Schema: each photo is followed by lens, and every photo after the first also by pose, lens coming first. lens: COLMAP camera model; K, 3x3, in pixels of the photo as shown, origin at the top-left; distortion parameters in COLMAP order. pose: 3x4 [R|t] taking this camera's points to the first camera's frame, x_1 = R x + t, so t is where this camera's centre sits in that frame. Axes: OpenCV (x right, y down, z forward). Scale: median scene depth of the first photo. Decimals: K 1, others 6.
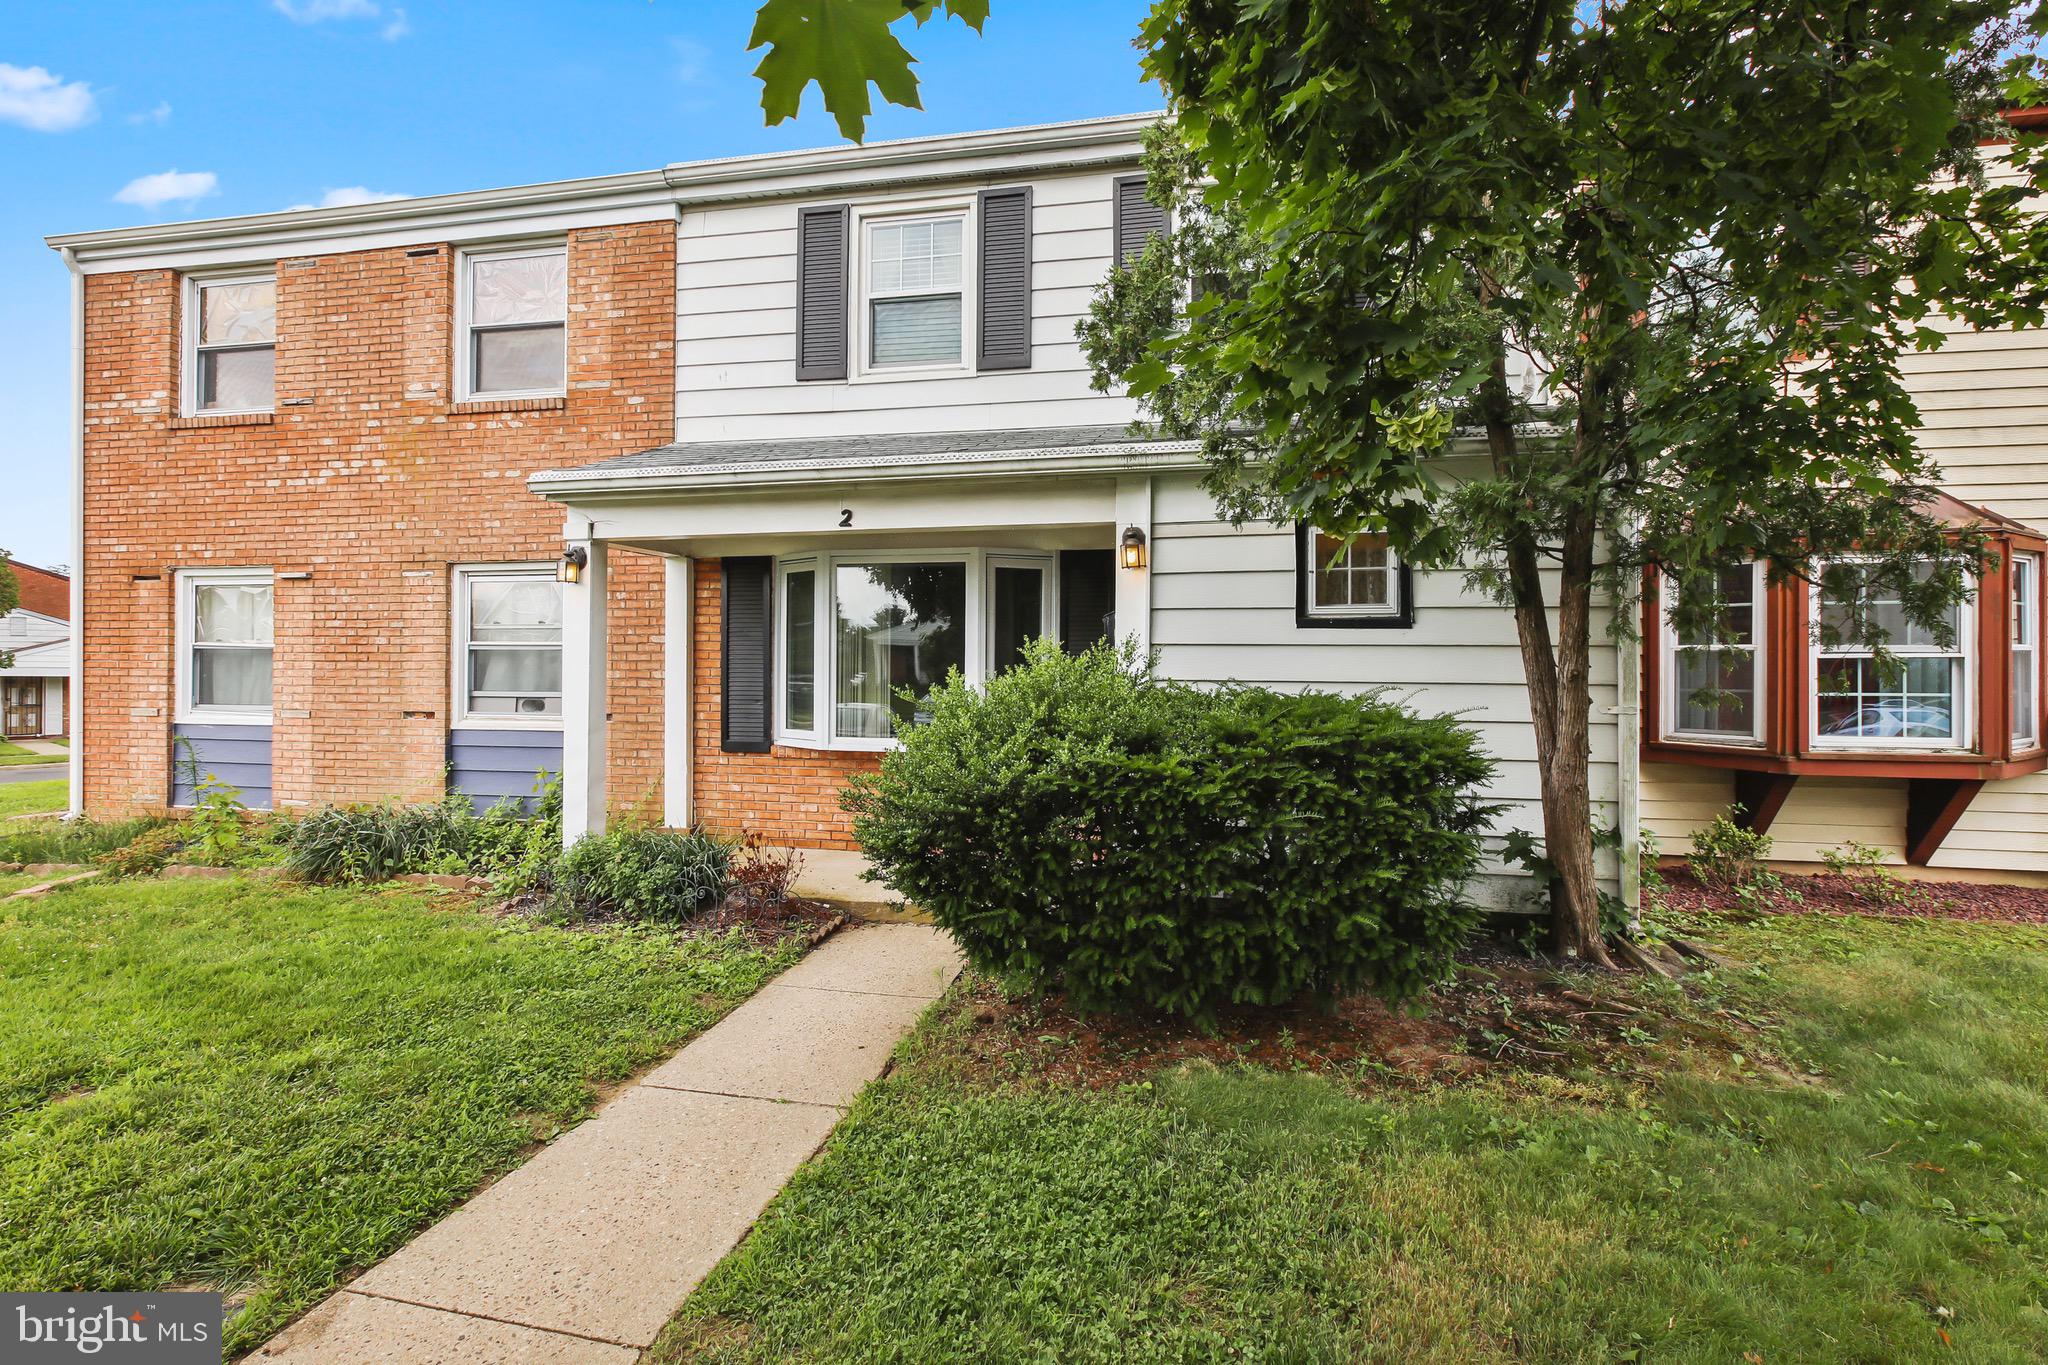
lens RADIAL K [[928.4, 0, 1044.8], [0, 928.4, 664.6], [0, 0, 1]] dist [-0.001942, 0.000278]
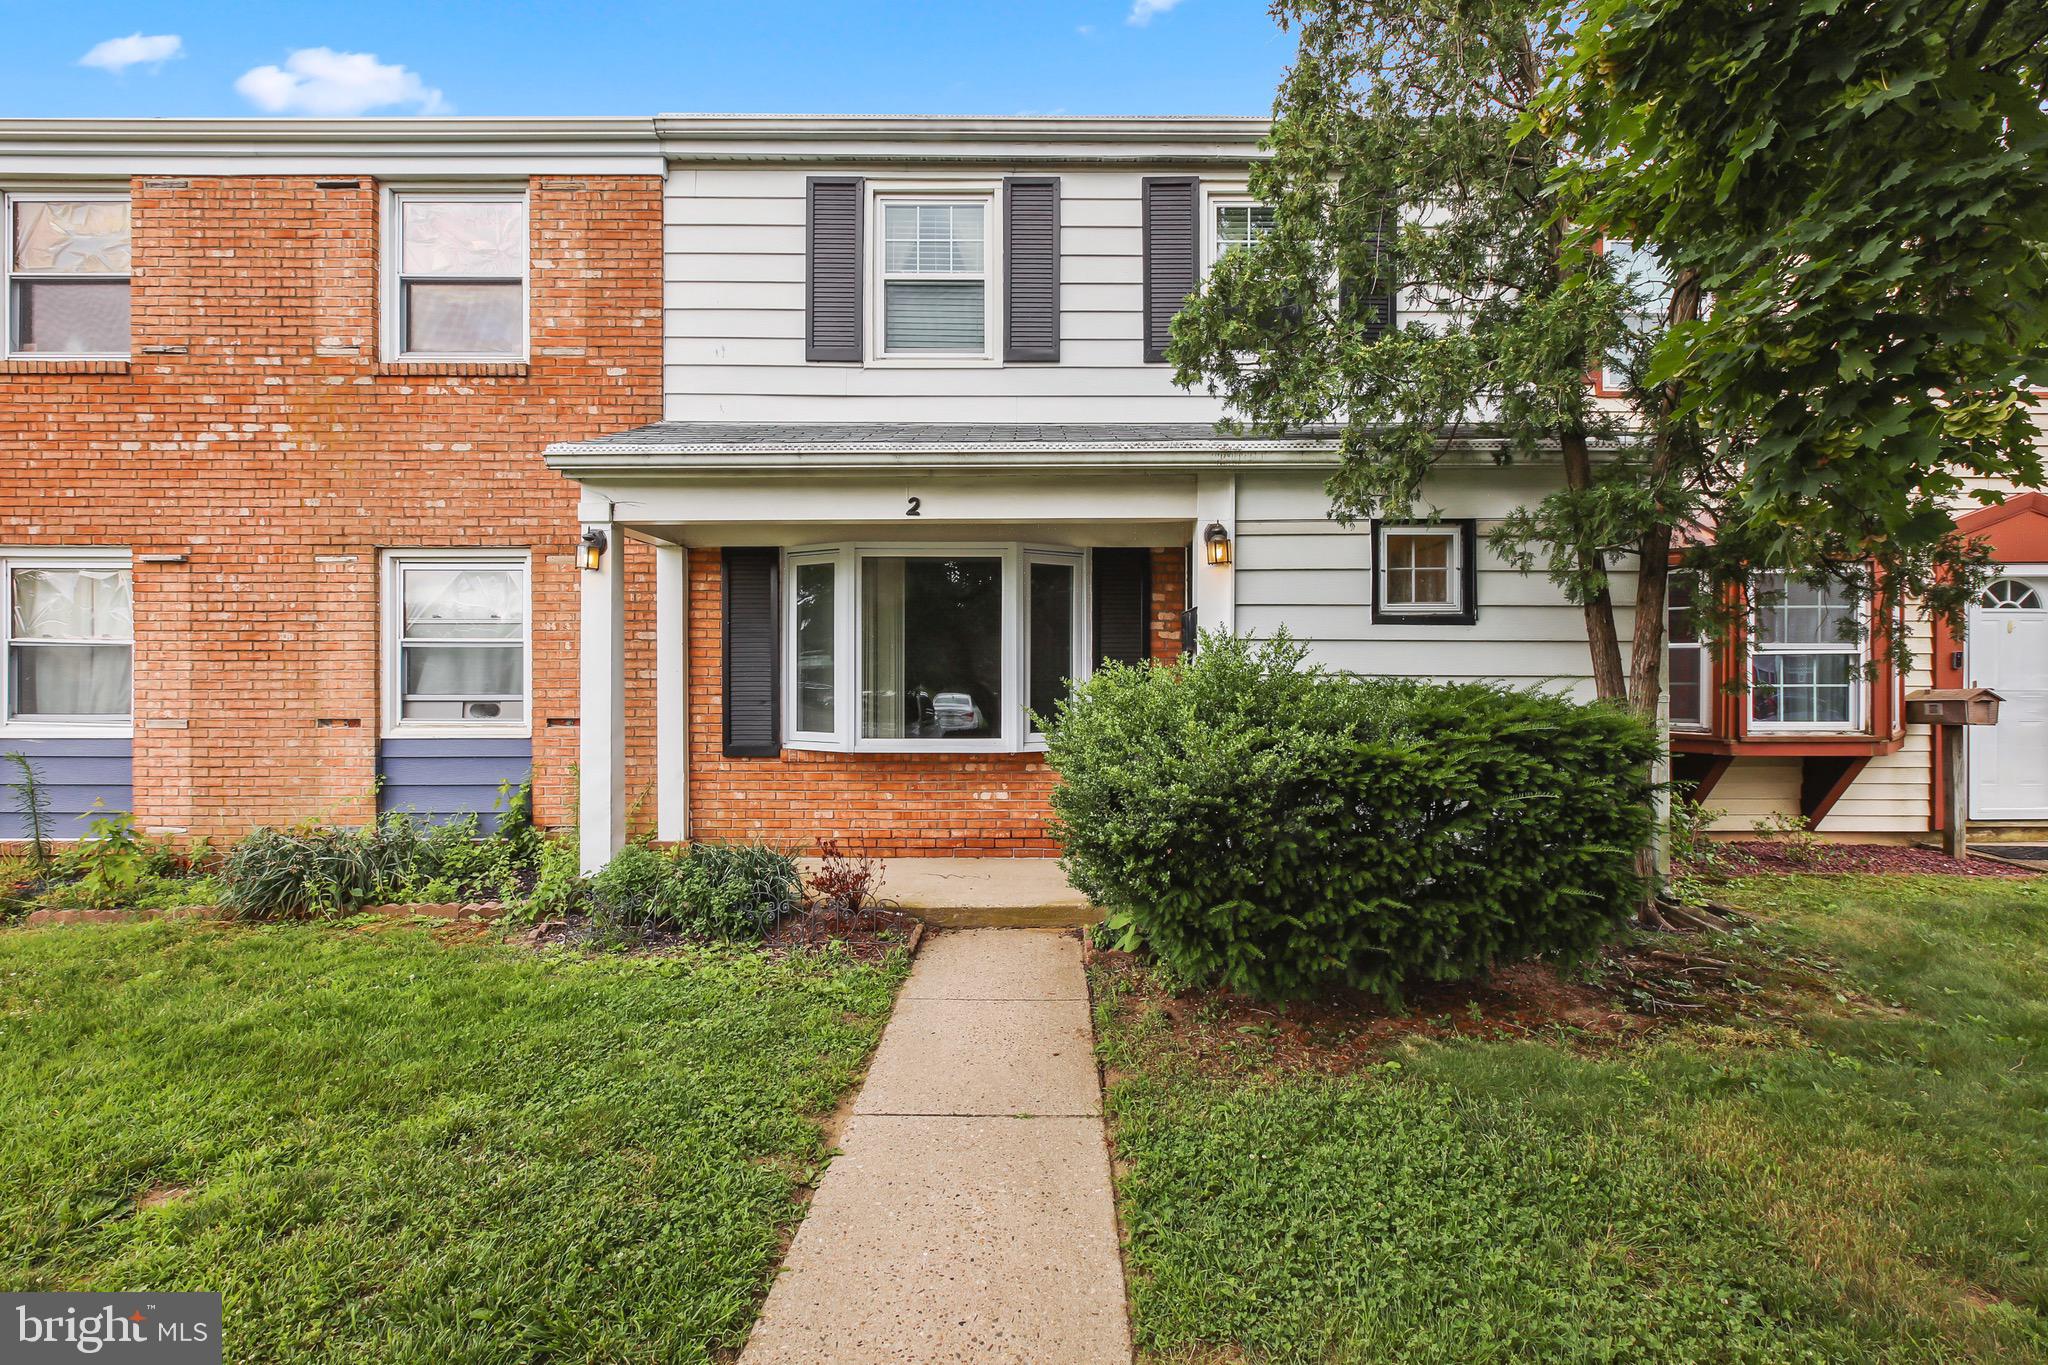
lens RADIAL K [[915.8, 0, 1041.9], [0, 915.8, 679.4], [0, 0, 1]] dist [-0.002020, 0.001000]
pose [[0.981185, -0.004909, 0.193008, -0.207651], [0.003128, 0.999950, 0.009527, 0.008335], [-0.193045, -0.008744, 0.981151, 0.040640]]
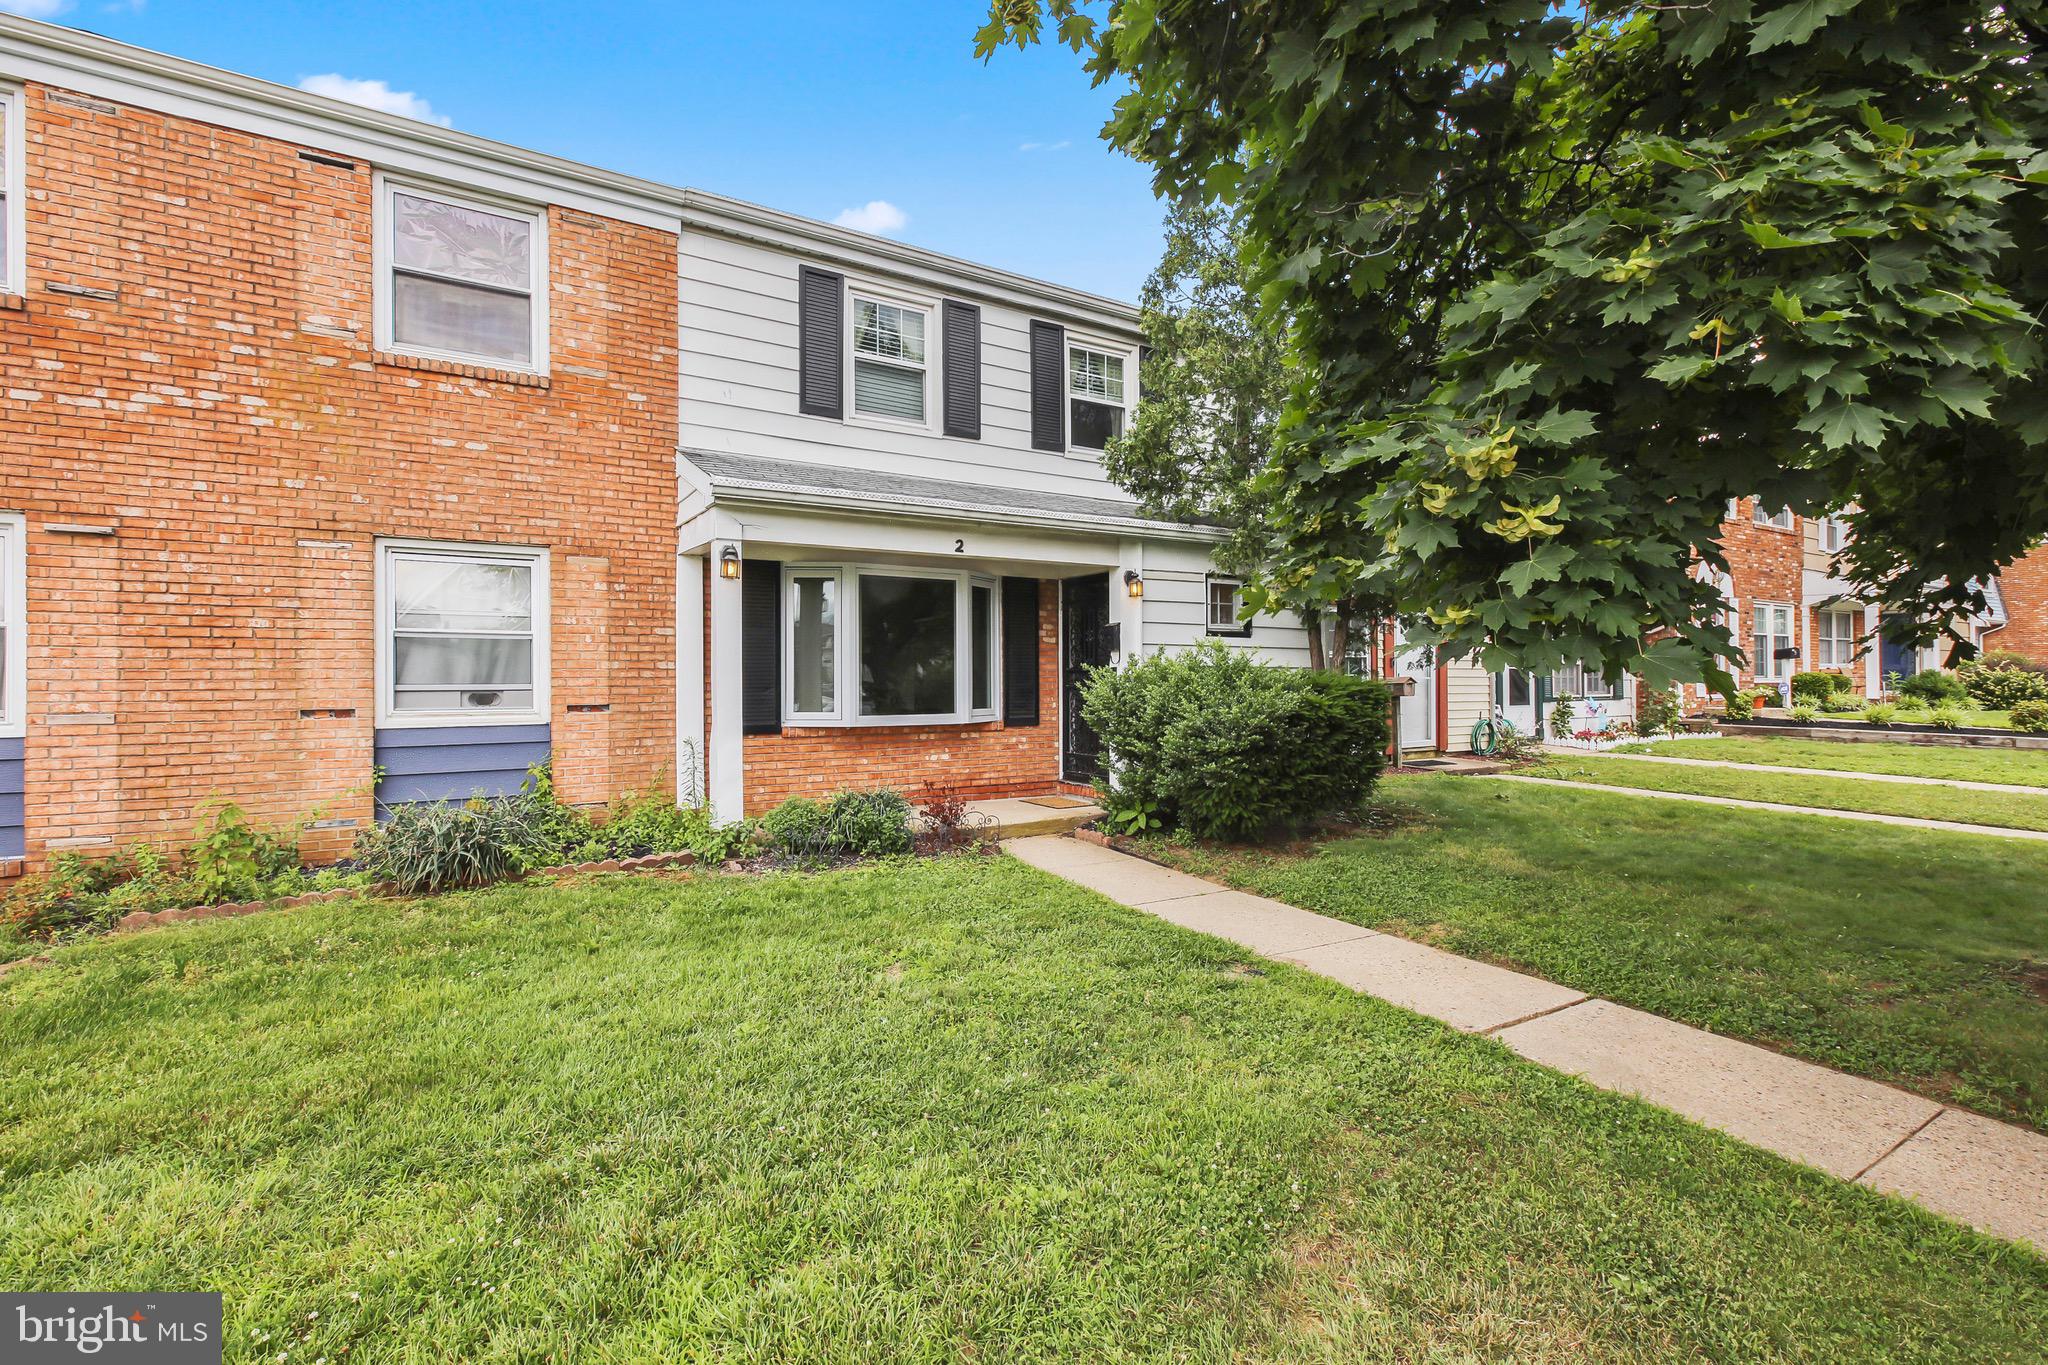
lens RADIAL K [[915.8, 0, 1041.9], [0, 915.8, 679.4], [0, 0, 1]] dist [-0.002020, 0.001000]
pose [[0.734933, -0.005975, 0.678114, -0.800437], [0.004857, 0.999982, 0.003548, 0.025020], [-0.678123, 0.000686, 0.734948, -0.045454]]
